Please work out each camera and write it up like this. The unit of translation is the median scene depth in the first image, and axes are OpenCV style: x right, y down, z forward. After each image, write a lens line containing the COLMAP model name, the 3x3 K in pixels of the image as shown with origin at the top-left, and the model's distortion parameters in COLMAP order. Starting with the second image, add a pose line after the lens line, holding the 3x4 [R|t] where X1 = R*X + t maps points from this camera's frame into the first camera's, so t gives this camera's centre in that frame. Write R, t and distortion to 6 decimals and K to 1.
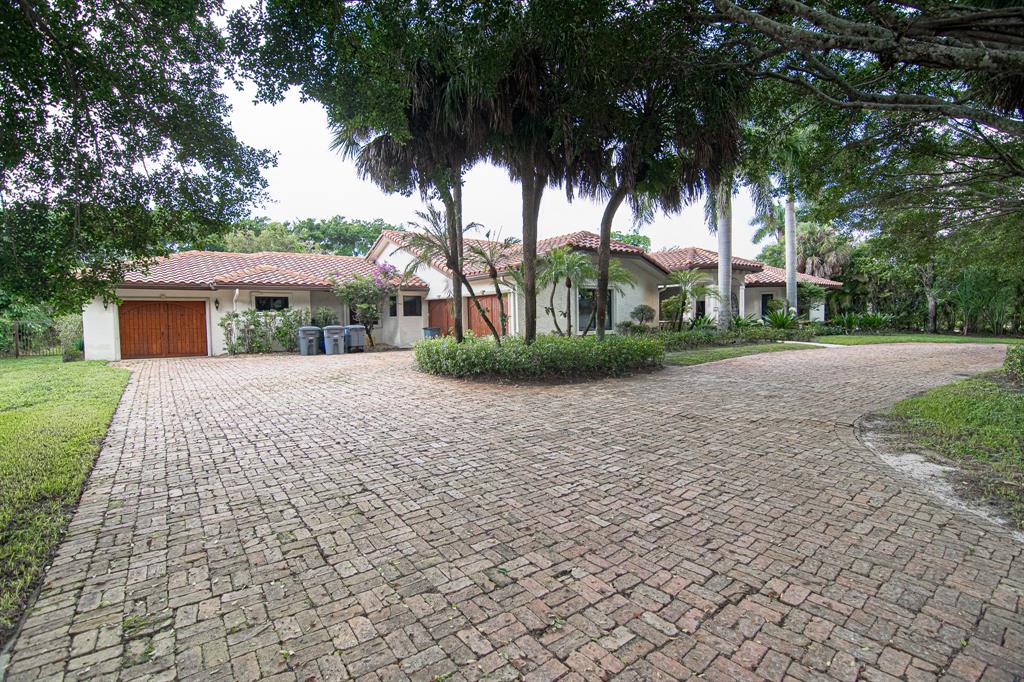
lens RADIAL K [[489.2, 0, 511.1], [0, 489.2, 348.1], [0, 0, 1]] dist [-0.001138, -0.015847]
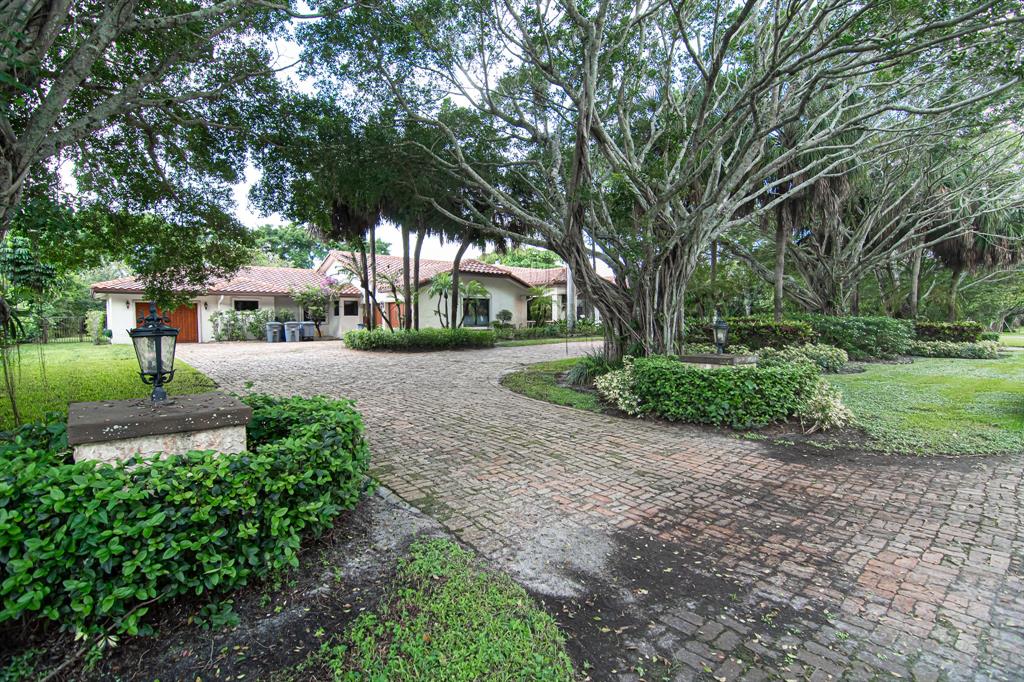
lens RADIAL K [[489.2, 0, 511.1], [0, 489.2, 348.1], [0, 0, 1]] dist [-0.001138, -0.015847]
pose [[0.996915, 0.005087, 0.078325, 0.162604], [-0.004887, 0.999984, -0.002745, 0.031818], [-0.078337, 0.002354, 0.996924, -0.468804]]
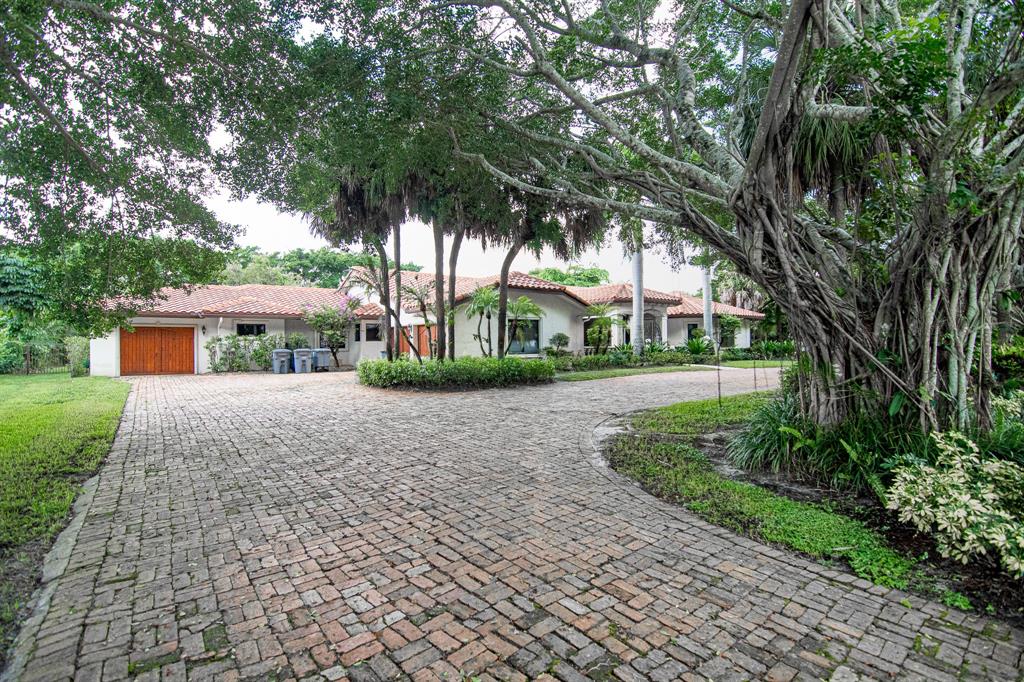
lens RADIAL K [[489.2, 0, 511.1], [0, 489.2, 348.1], [0, 0, 1]] dist [-0.001138, -0.015847]
pose [[0.999879, 0.005936, 0.014391, 0.124920], [-0.005166, 0.998582, -0.052983, 0.012581], [-0.014685, 0.052902, 0.998492, -0.188871]]
